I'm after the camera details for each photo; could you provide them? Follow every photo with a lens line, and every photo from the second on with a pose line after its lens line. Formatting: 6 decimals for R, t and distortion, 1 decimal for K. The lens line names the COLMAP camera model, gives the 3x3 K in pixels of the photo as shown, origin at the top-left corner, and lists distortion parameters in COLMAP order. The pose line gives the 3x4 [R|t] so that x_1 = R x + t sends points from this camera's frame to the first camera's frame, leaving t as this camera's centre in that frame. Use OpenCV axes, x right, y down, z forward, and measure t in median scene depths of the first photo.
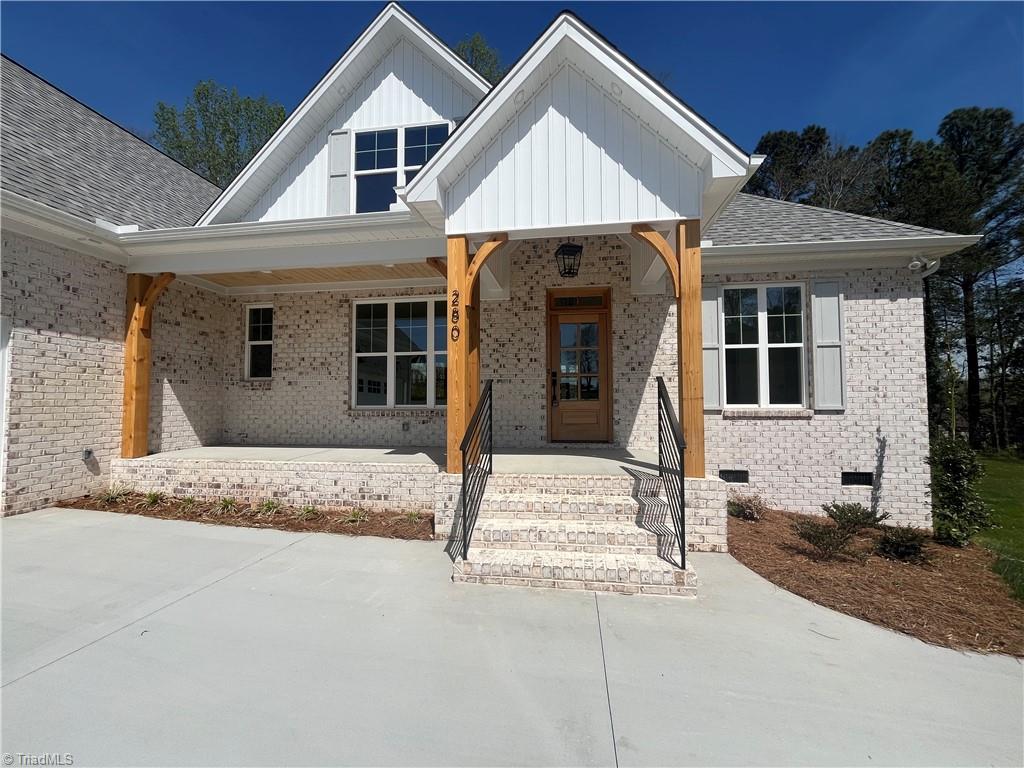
lens RADIAL K [[417.4, 0, 509.6], [0, 417.4, 385.4], [0, 0, 1]] dist [-0.001567, -0.000343]
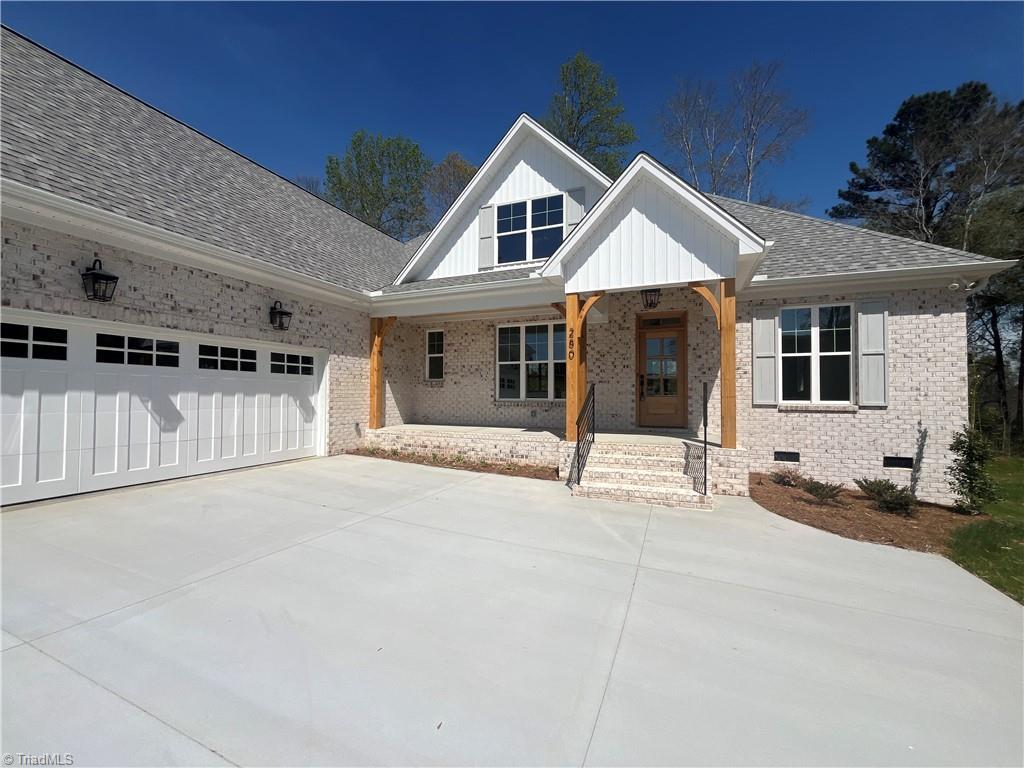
lens RADIAL K [[417.4, 0, 510.5], [0, 417.4, 385.6], [0, 0, 1]] dist [-0.001567, -0.000343]
pose [[0.969841, 0.002394, -0.243727, 0.026163], [0.002539, 0.999798, 0.019920, -0.029138], [0.243726, -0.019938, 0.969639, -0.463469]]
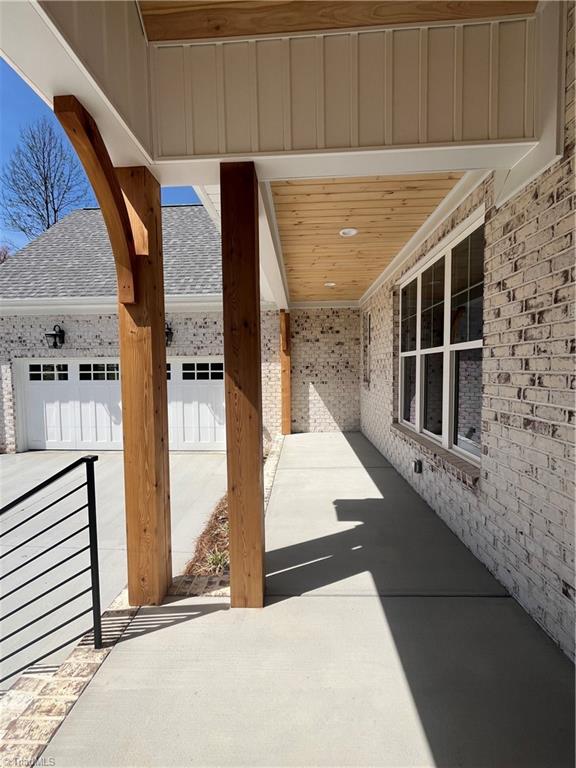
lens RADIAL K [[313.1, 0, 286.5], [0, 313.1, 382.3], [0, 0, 1]] dist [-0.001567, -0.000343]
pose [[0.097370, 0.047362, -0.994121, 0.236069], [0.053354, 0.997182, 0.052734, -0.077123], [0.993817, -0.058175, 0.094568, 0.870120]]
